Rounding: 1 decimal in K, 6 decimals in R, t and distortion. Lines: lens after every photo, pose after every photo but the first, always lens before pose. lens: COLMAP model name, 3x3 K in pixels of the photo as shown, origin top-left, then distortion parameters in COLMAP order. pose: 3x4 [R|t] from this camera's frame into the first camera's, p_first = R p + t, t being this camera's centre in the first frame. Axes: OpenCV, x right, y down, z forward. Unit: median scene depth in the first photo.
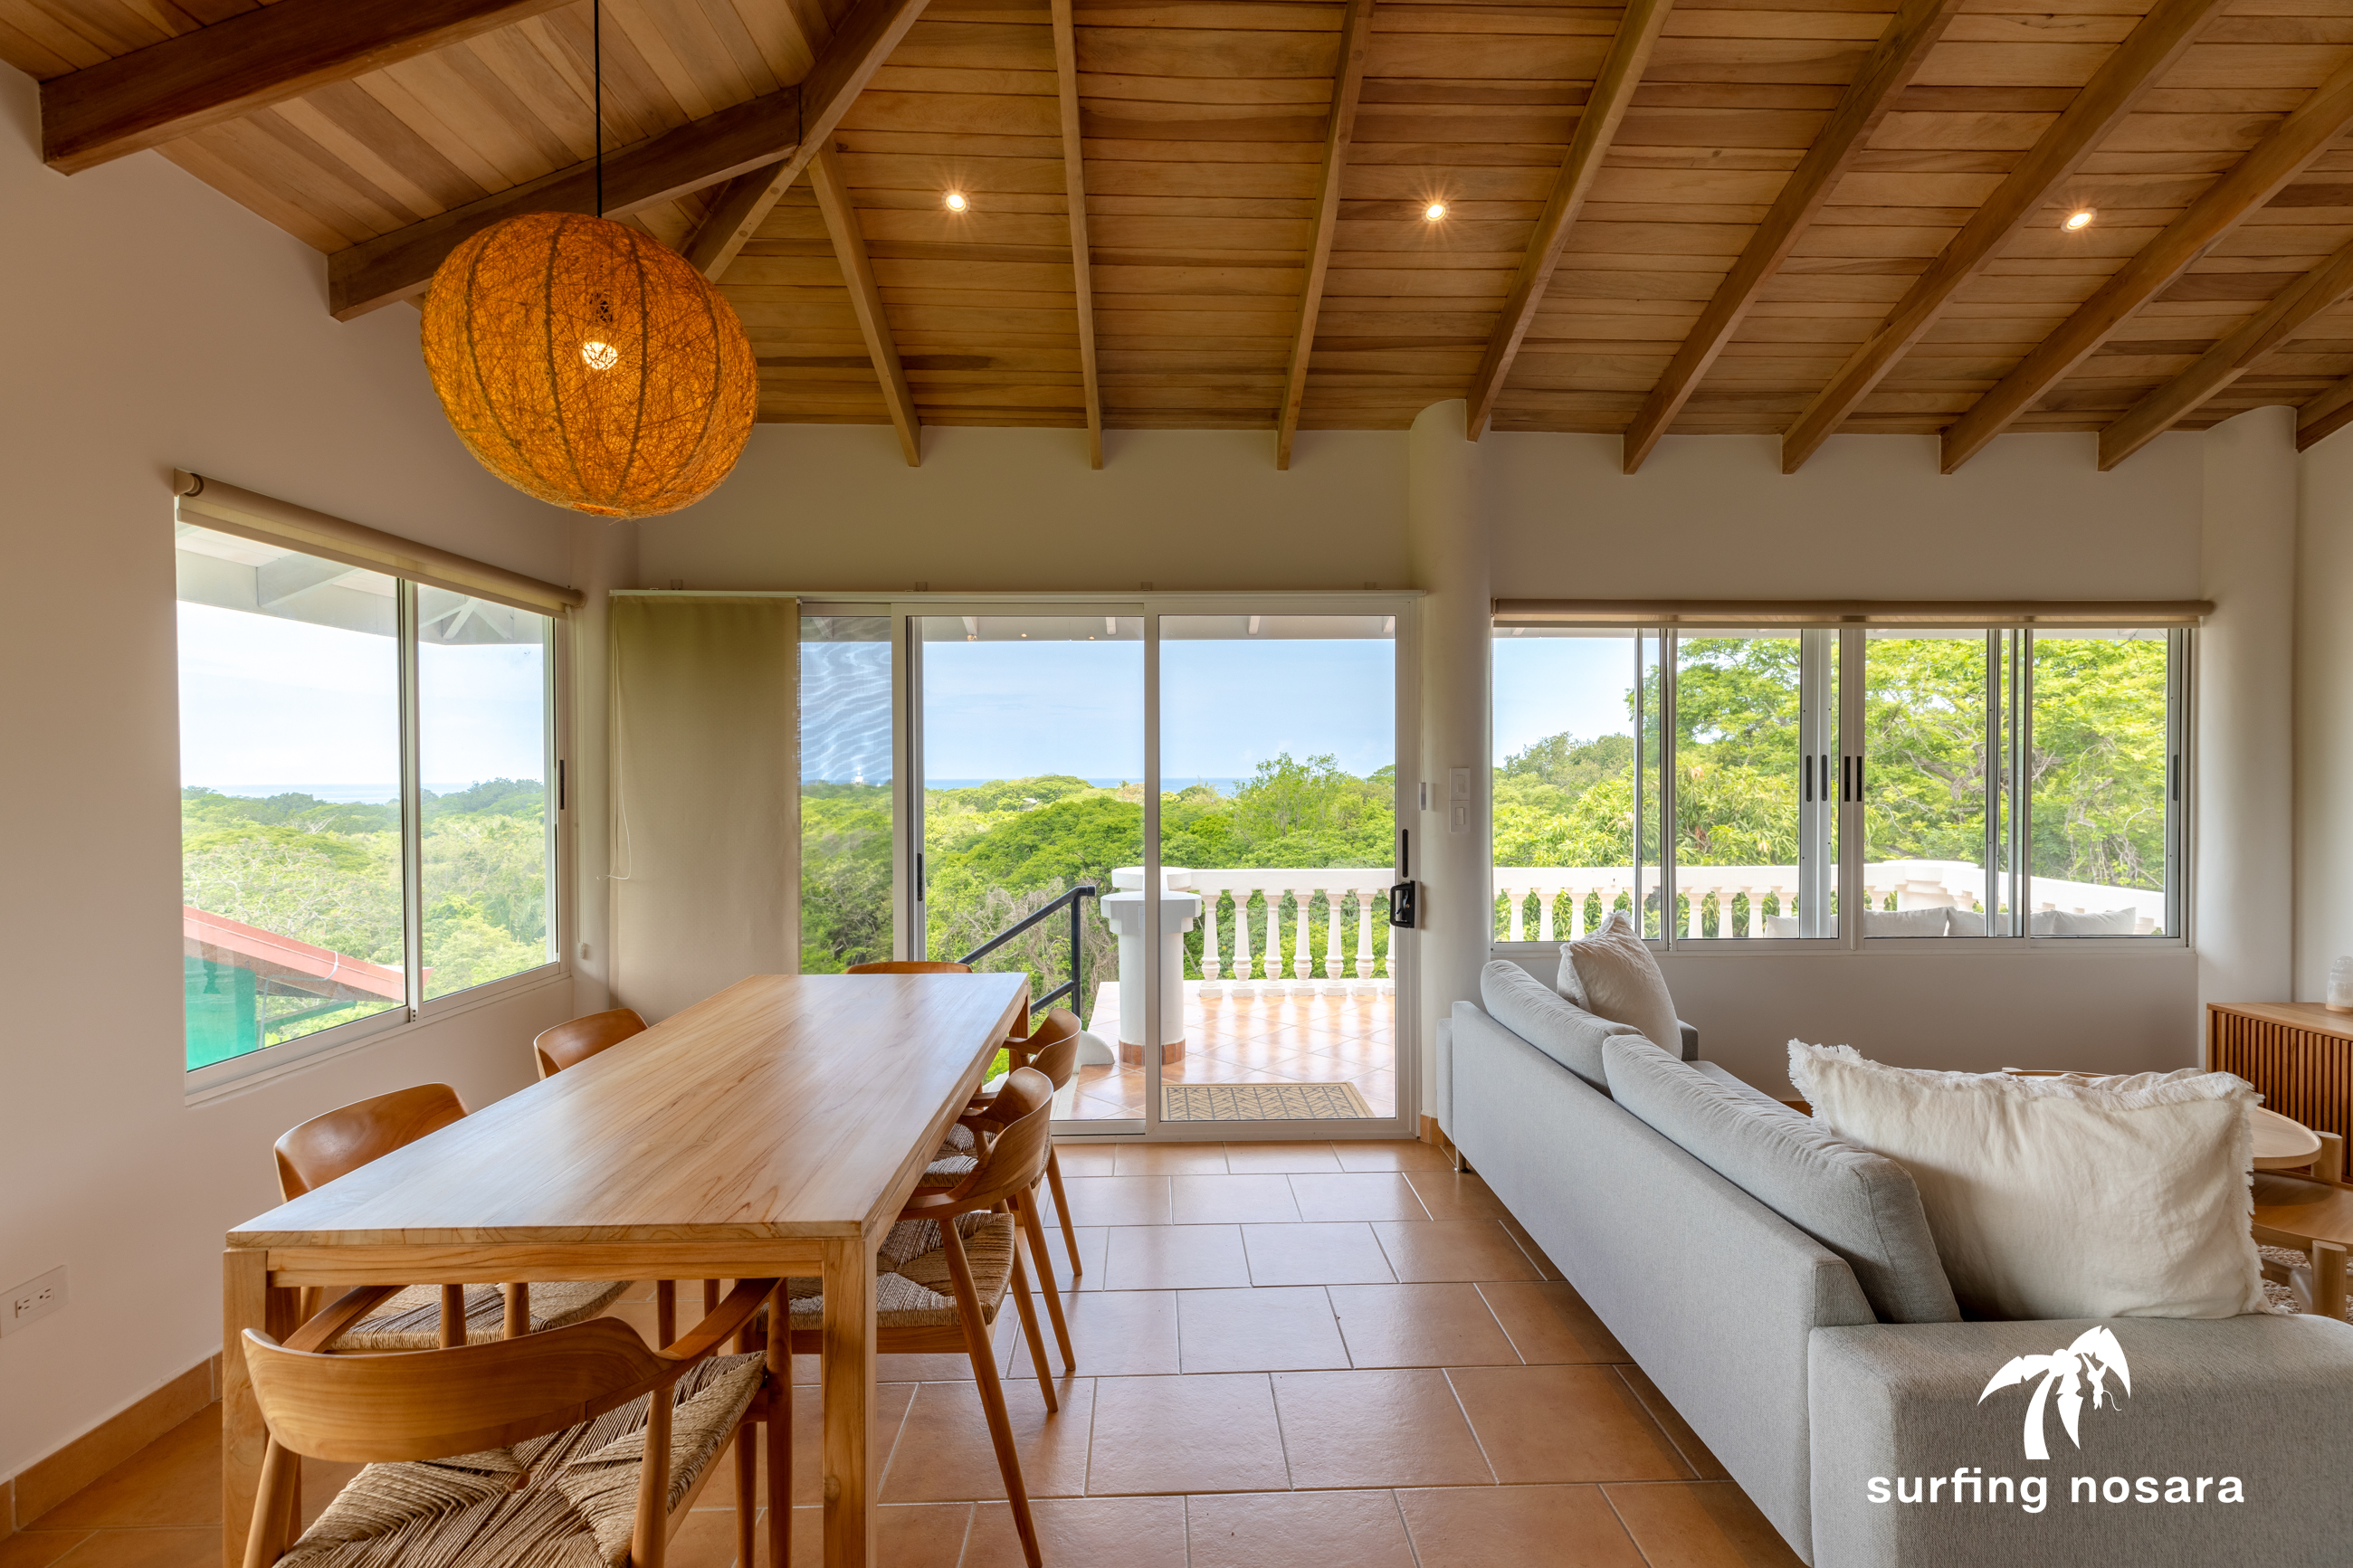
lens RADIAL K [[1061.5, 0, 1176.5], [0, 1061.5, 784.0], [0, 0, 1]] dist [0.008351, -0.001165]
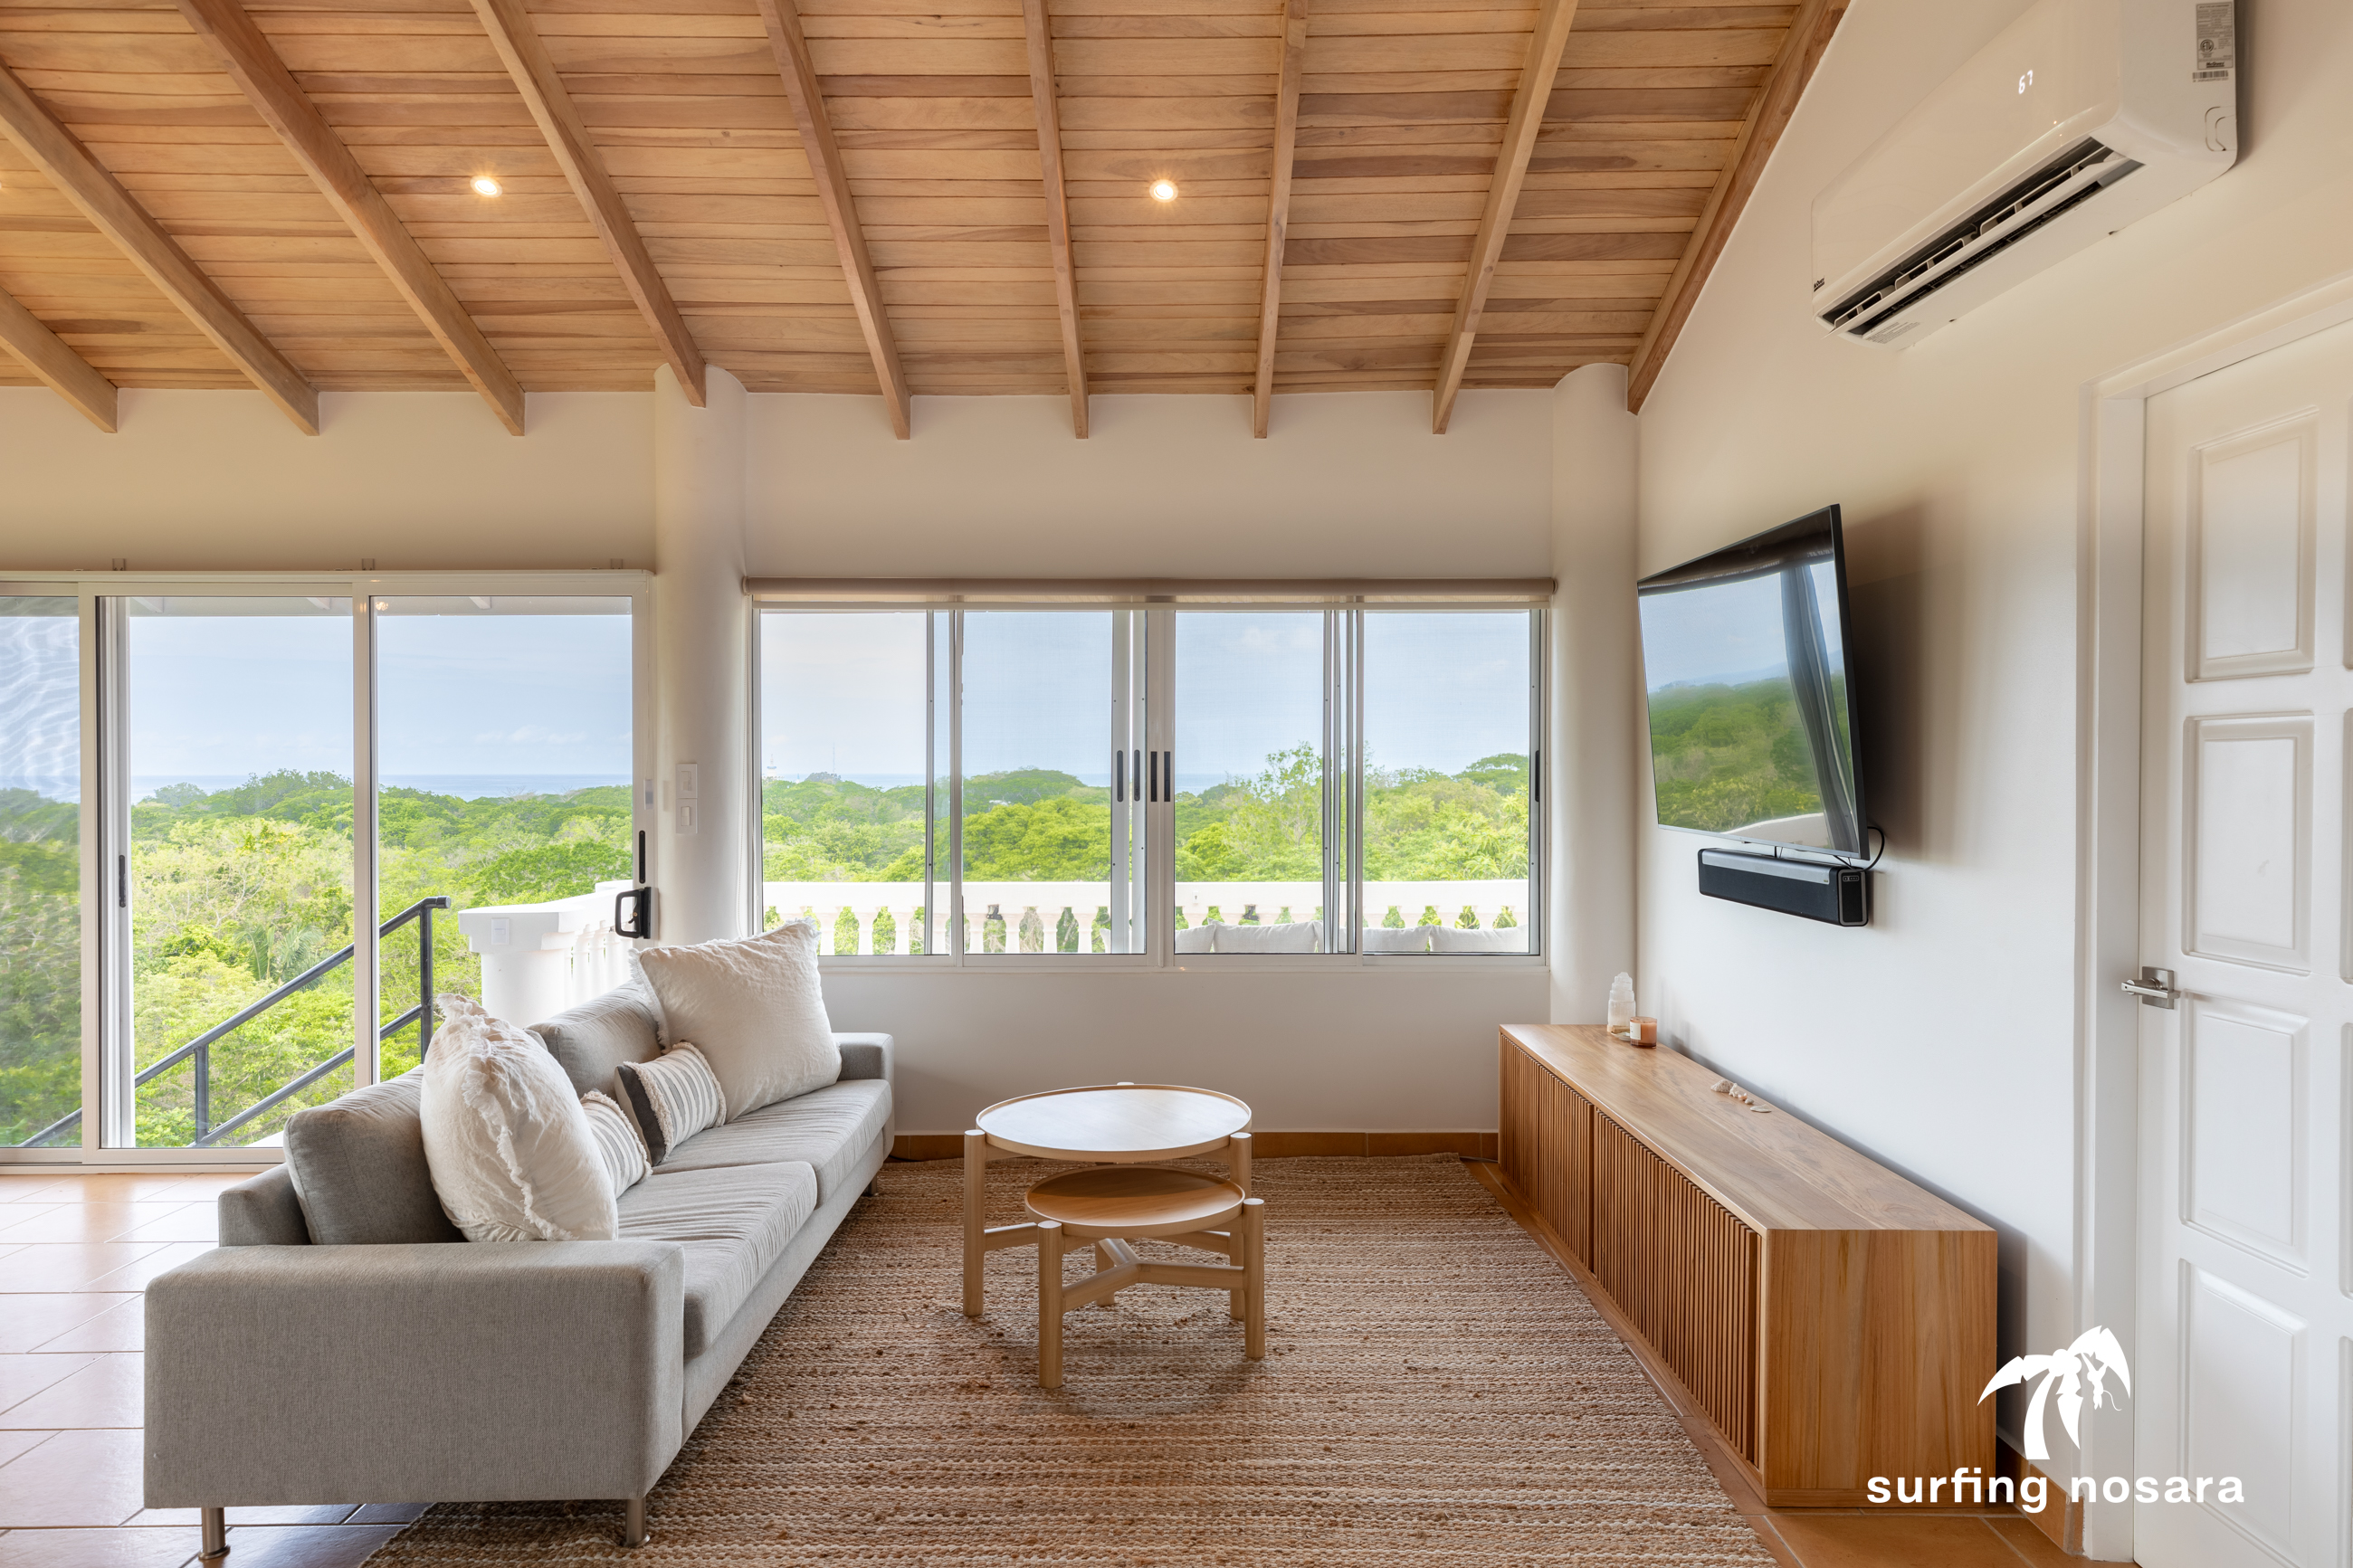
lens RADIAL K [[1455.9, 0, 1171.3], [0, 1455.9, 779.6], [0, 0, 1]] dist [0.015346, -0.001134]
pose [[0.999582, 0.002340, -0.028822, 0.741697], [-0.002378, 0.999996, -0.001259, -0.000706], [0.028819, 0.001327, 0.999584, -0.250746]]
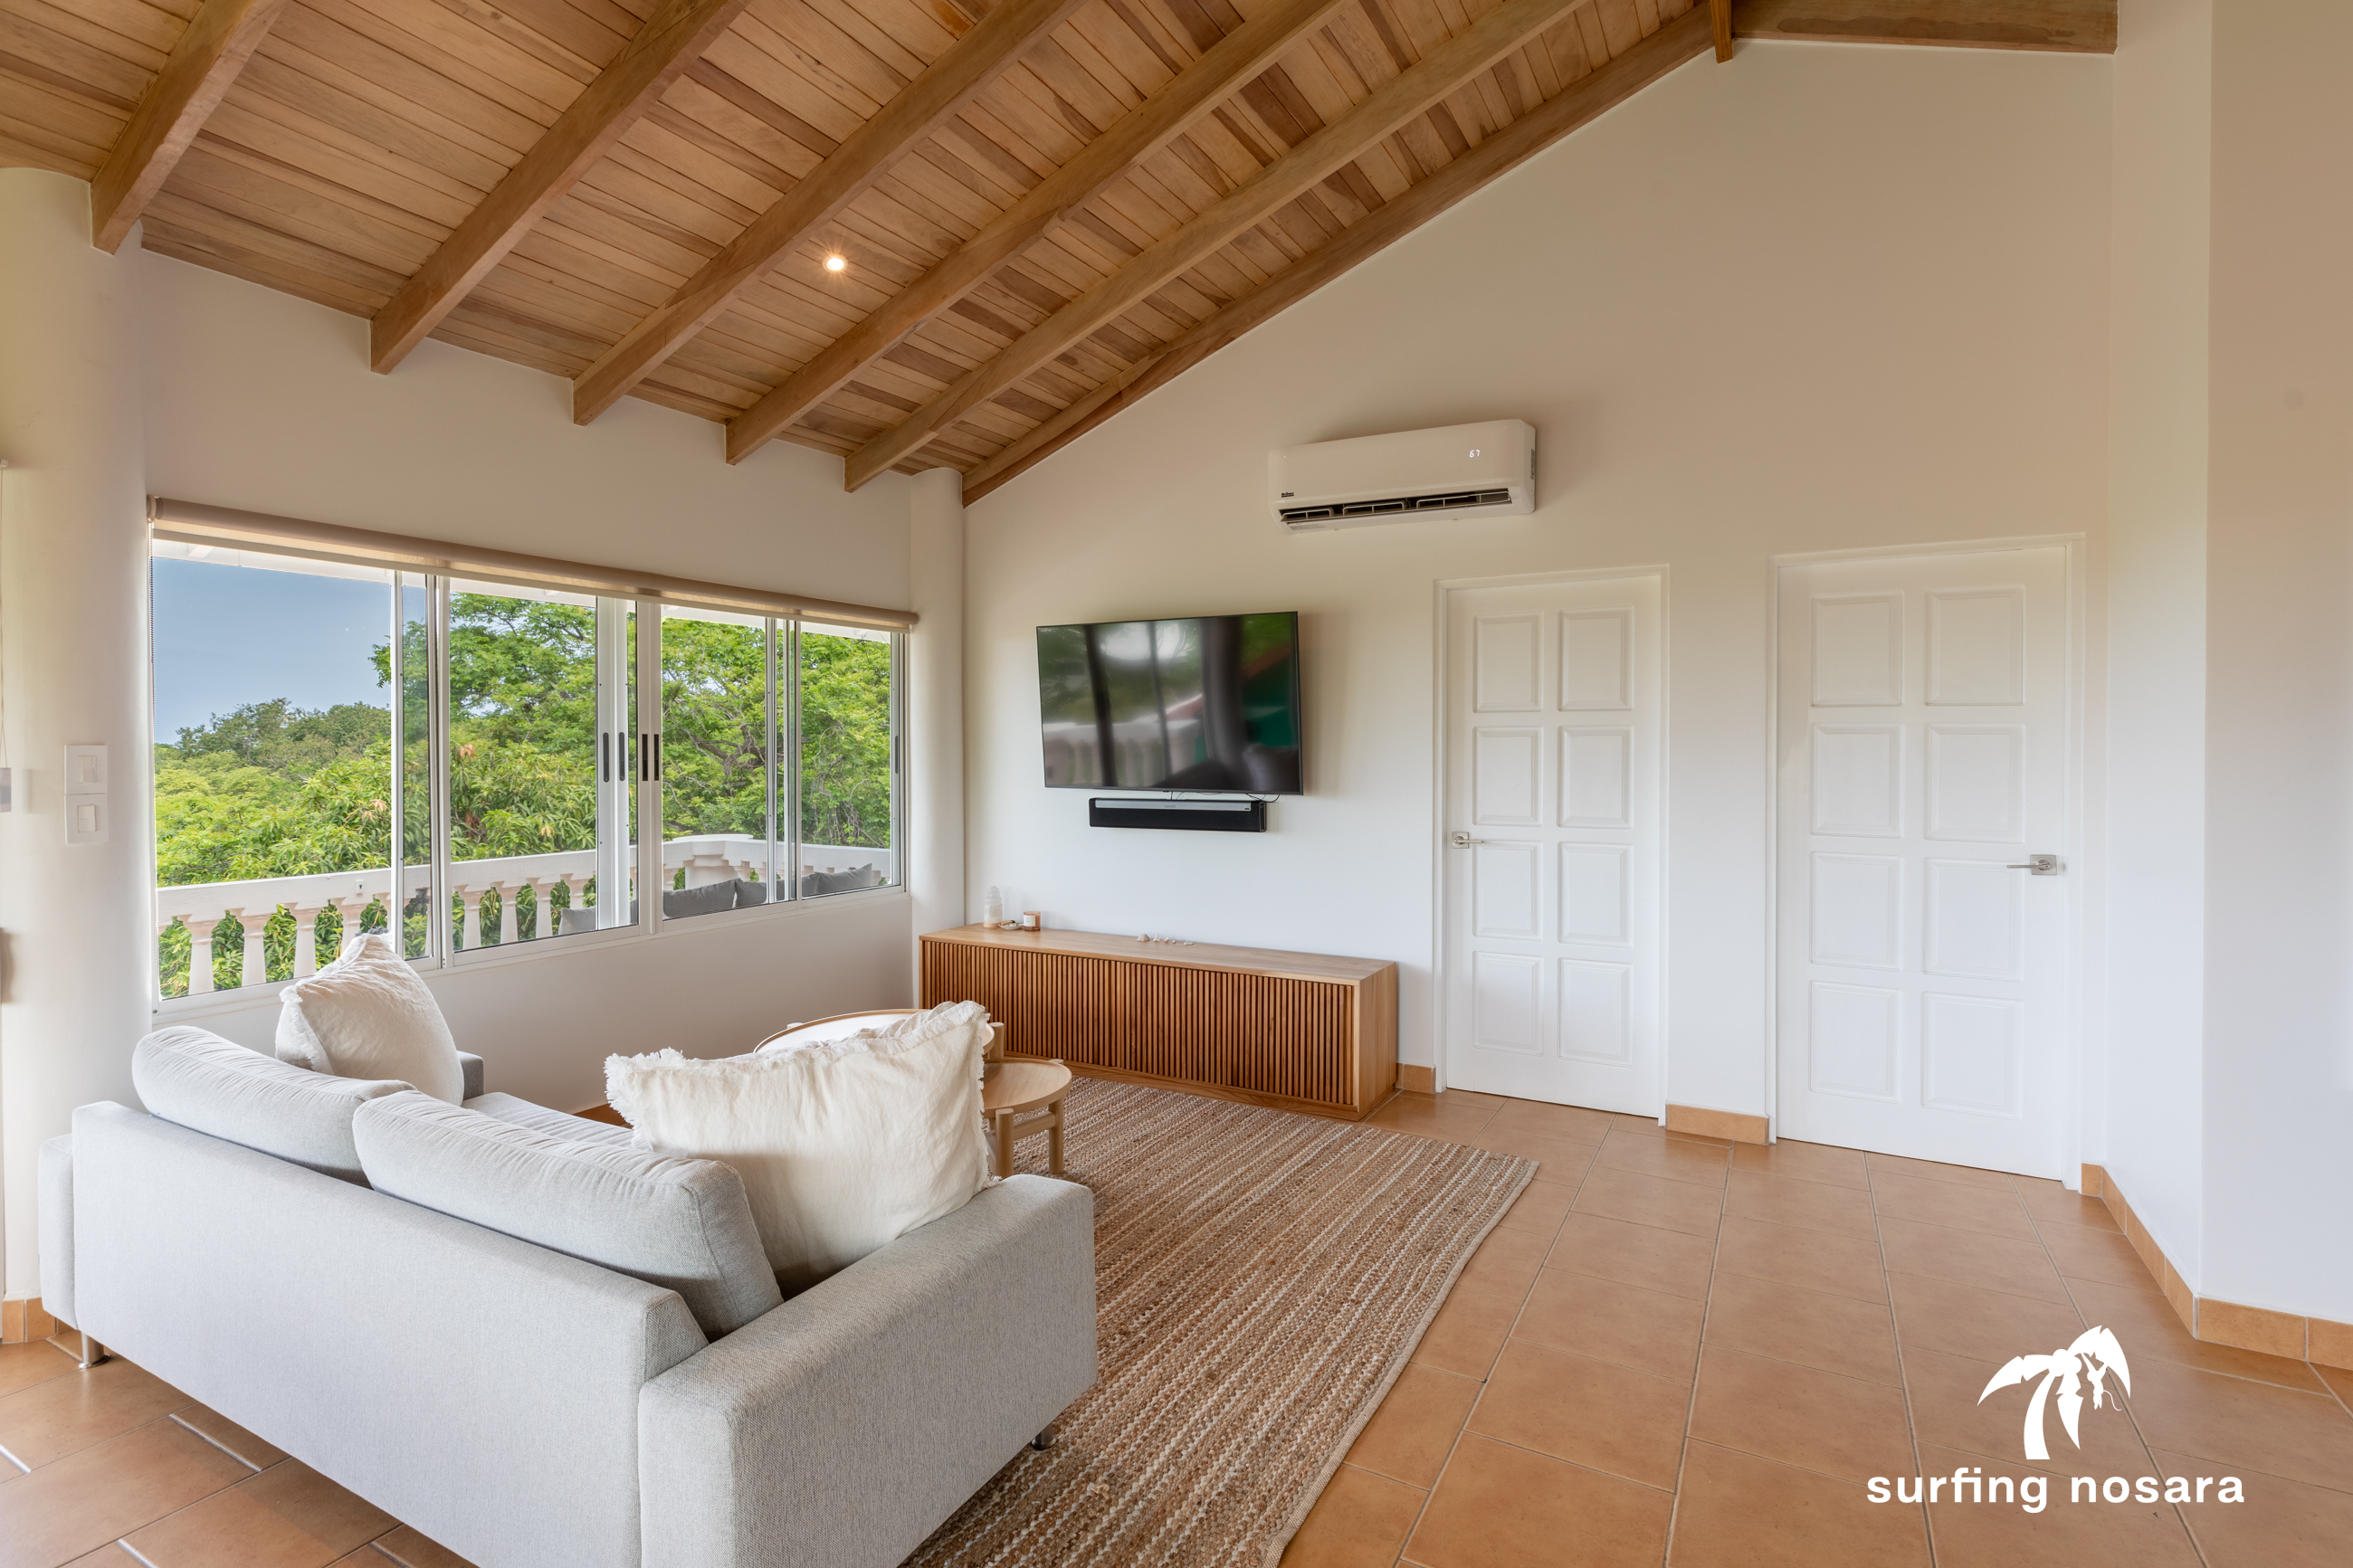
lens RADIAL K [[1103.6, 0, 1215.4], [0, 1103.6, 756.9], [0, 0, 1]] dist [0.004157, 0.000580]
pose [[0.495727, -0.006036, 0.868457, 0.019309], [0.010355, 0.999946, 0.001039, -0.001081], [-0.868417, 0.008478, 0.495763, 0.061319]]
